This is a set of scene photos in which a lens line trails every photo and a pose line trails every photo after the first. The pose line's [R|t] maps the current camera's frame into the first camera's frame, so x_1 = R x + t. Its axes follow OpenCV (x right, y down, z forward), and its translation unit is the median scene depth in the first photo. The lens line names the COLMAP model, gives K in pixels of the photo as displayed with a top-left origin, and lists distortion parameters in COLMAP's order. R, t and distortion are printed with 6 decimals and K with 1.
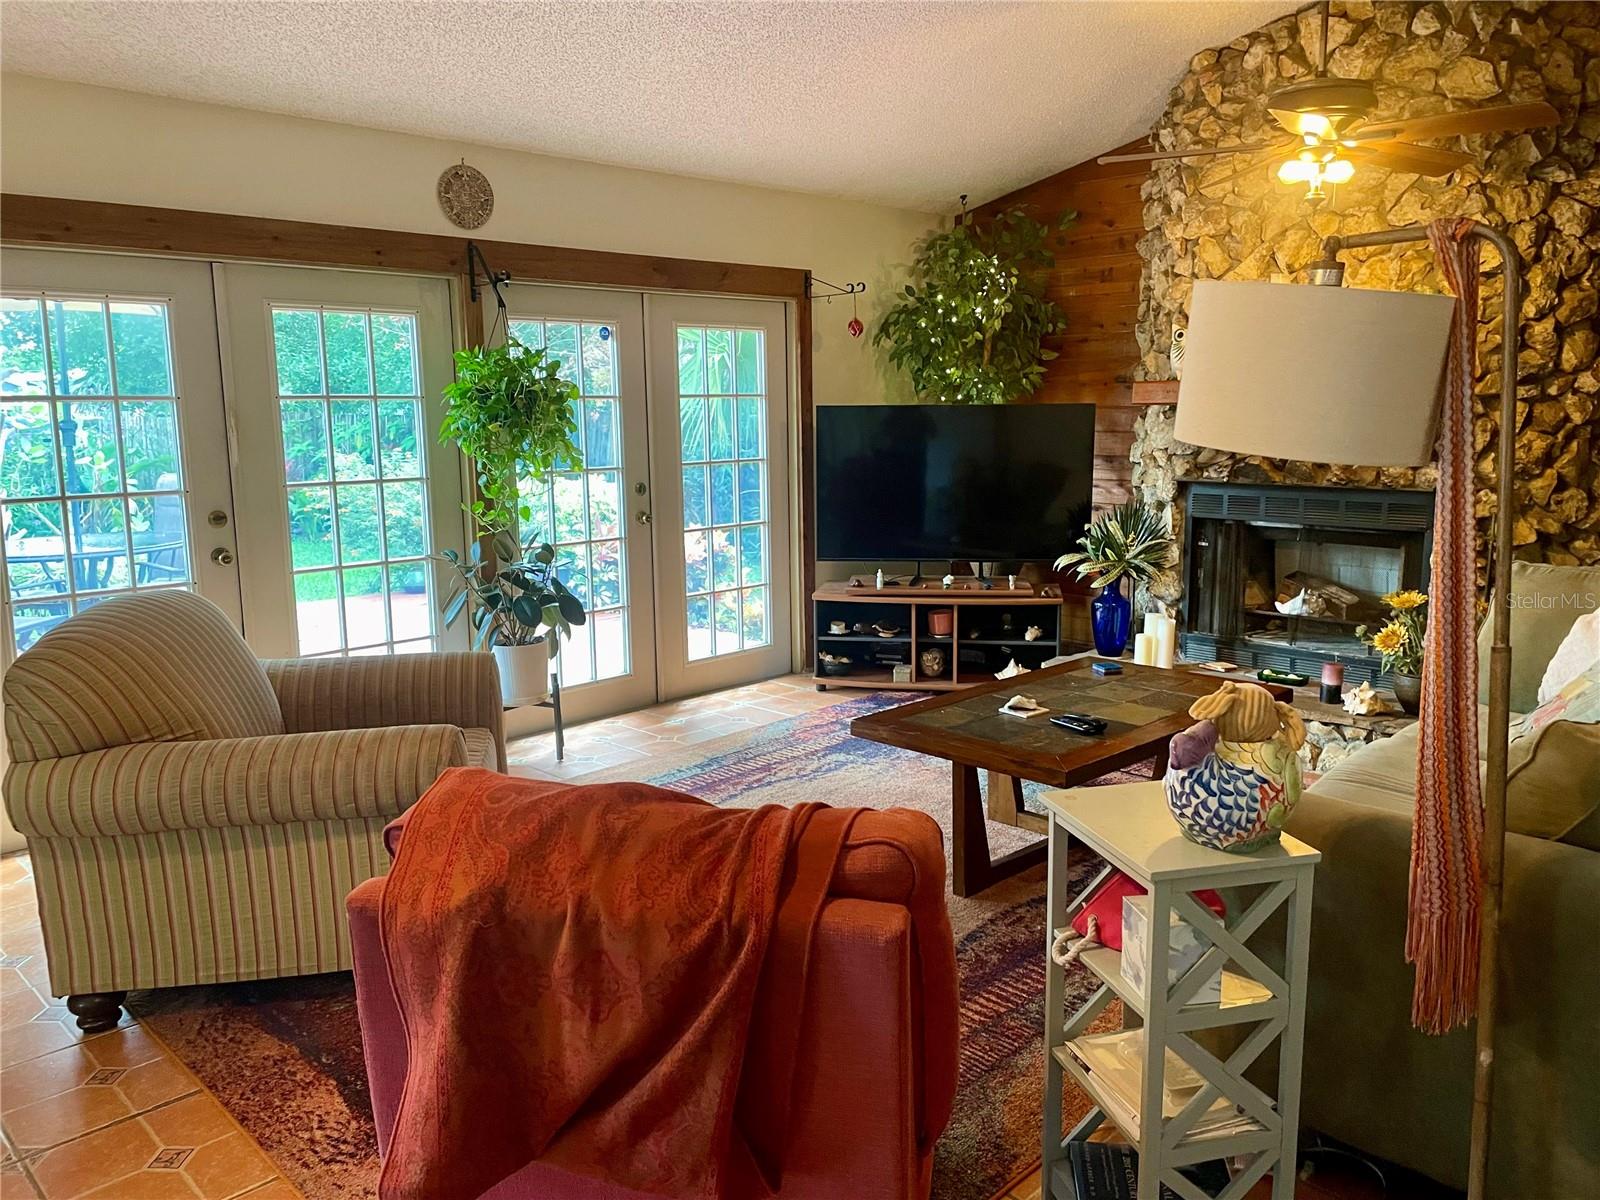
lens RADIAL K [[1203.6, 0, 810.4], [0, 1203.6, 586.8], [0, 0, 1]] dist [0.096143, -0.126438]
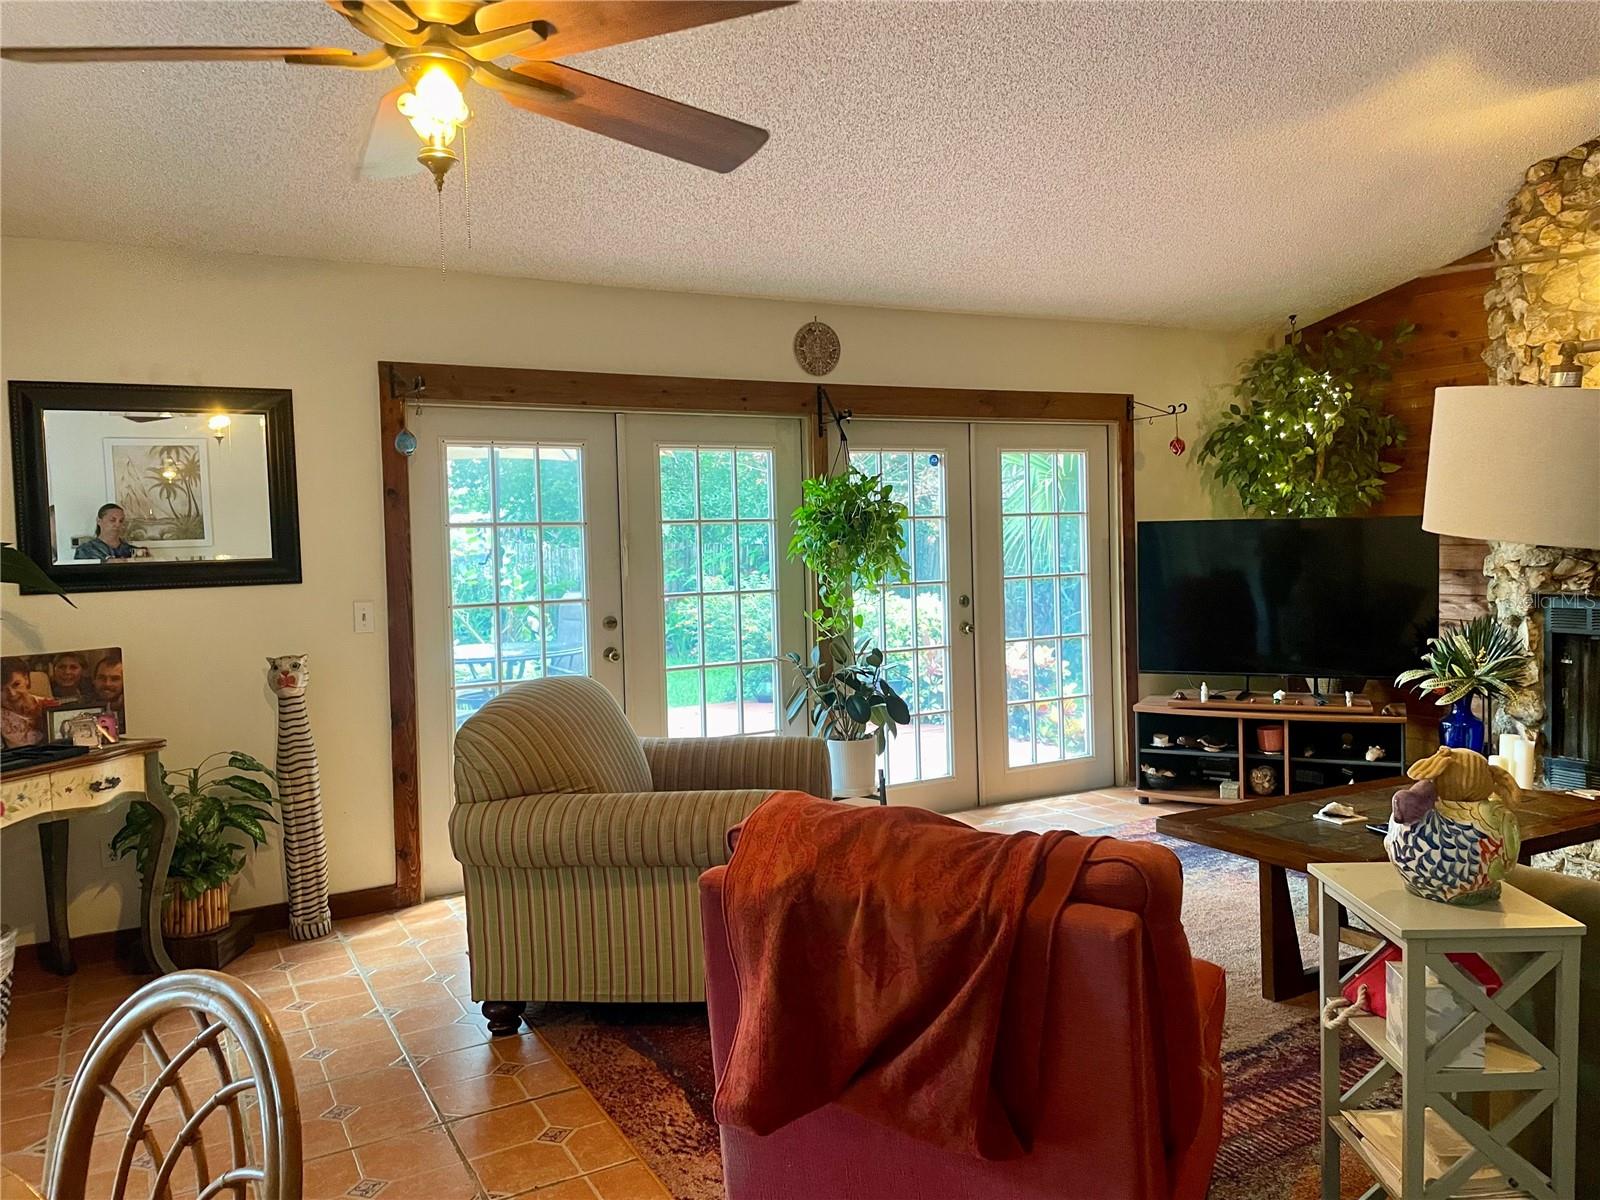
lens RADIAL K [[1207.0, 0, 819.1], [0, 1207.0, 581.1], [0, 0, 1]] dist [0.094086, -0.127519]
pose [[0.962696, -0.003013, -0.270568, 0.028901], [-0.026704, 0.993999, -0.106083, 0.021142], [0.269264, 0.109351, 0.956838, -0.073358]]
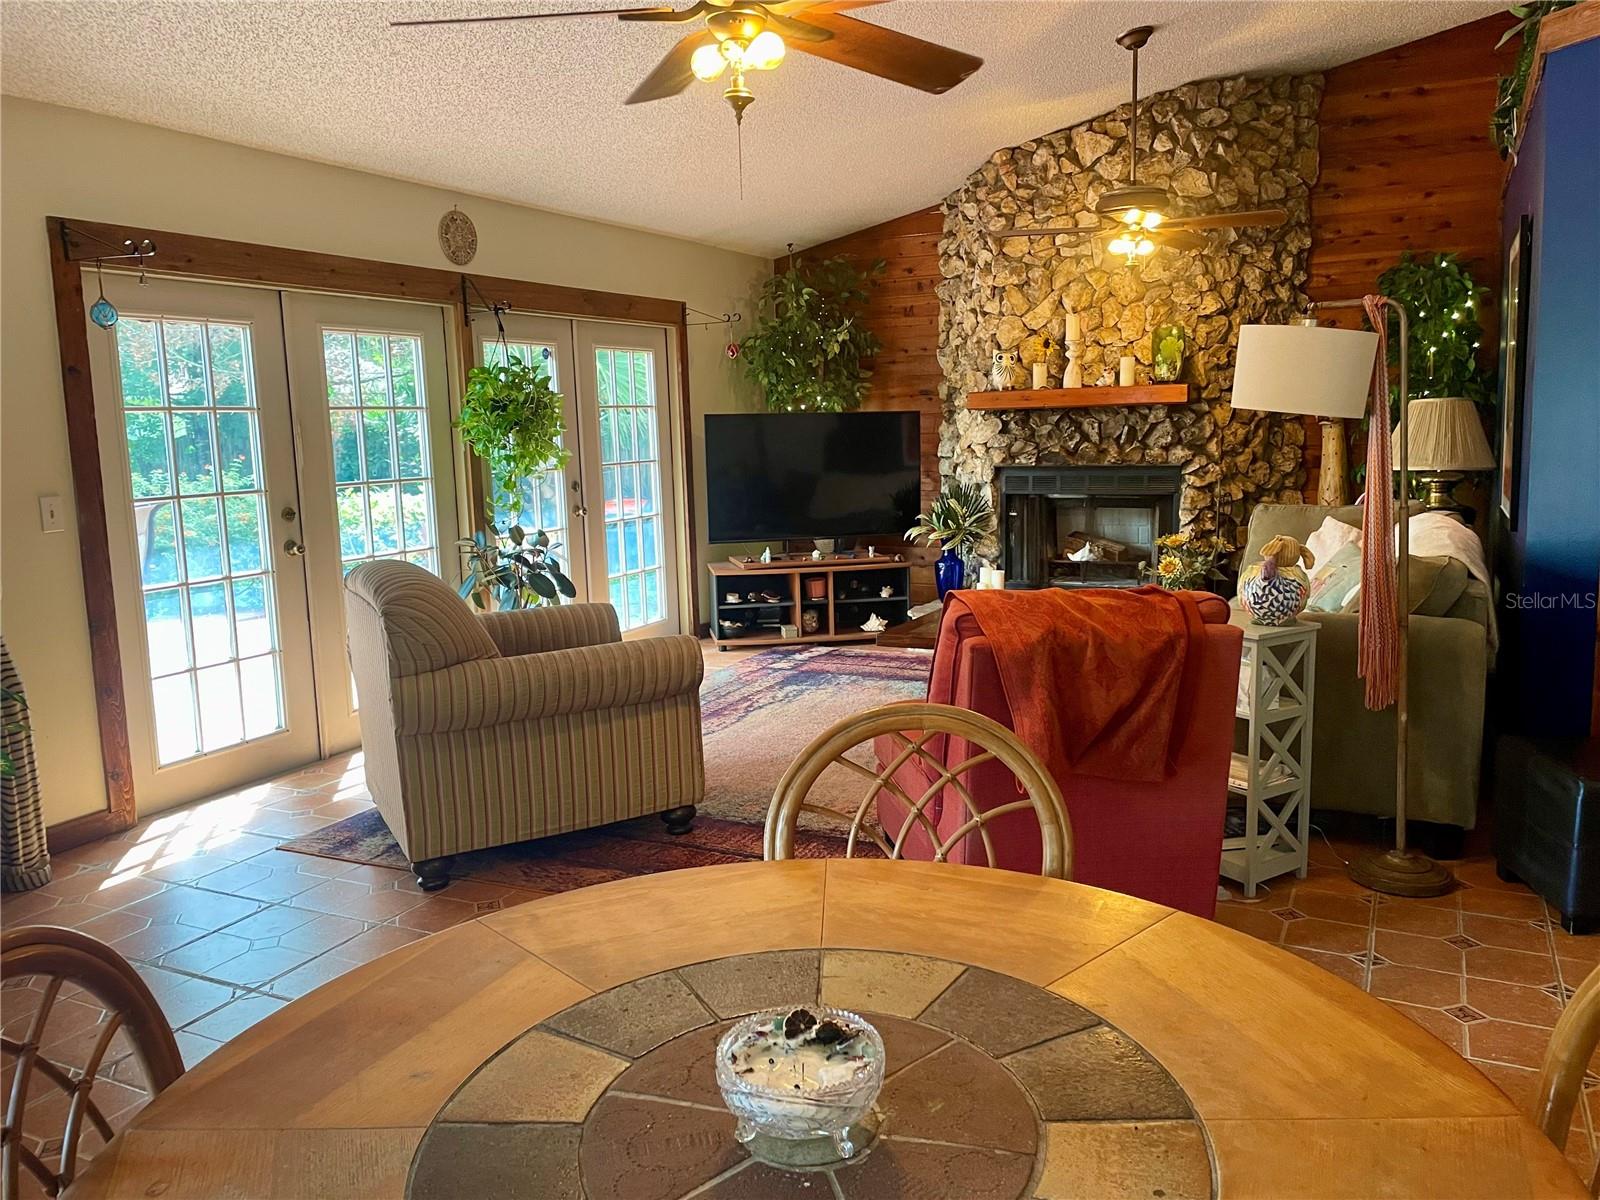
lens RADIAL K [[1203.6, 0, 810.4], [0, 1203.6, 586.8], [0, 0, 1]] dist [0.096143, -0.126438]
pose [[0.946458, -0.057609, 0.317645, -0.353627], [0.063726, 0.997928, -0.008891, 0.047670], [-0.316475, 0.028658, 0.948168, -0.209316]]
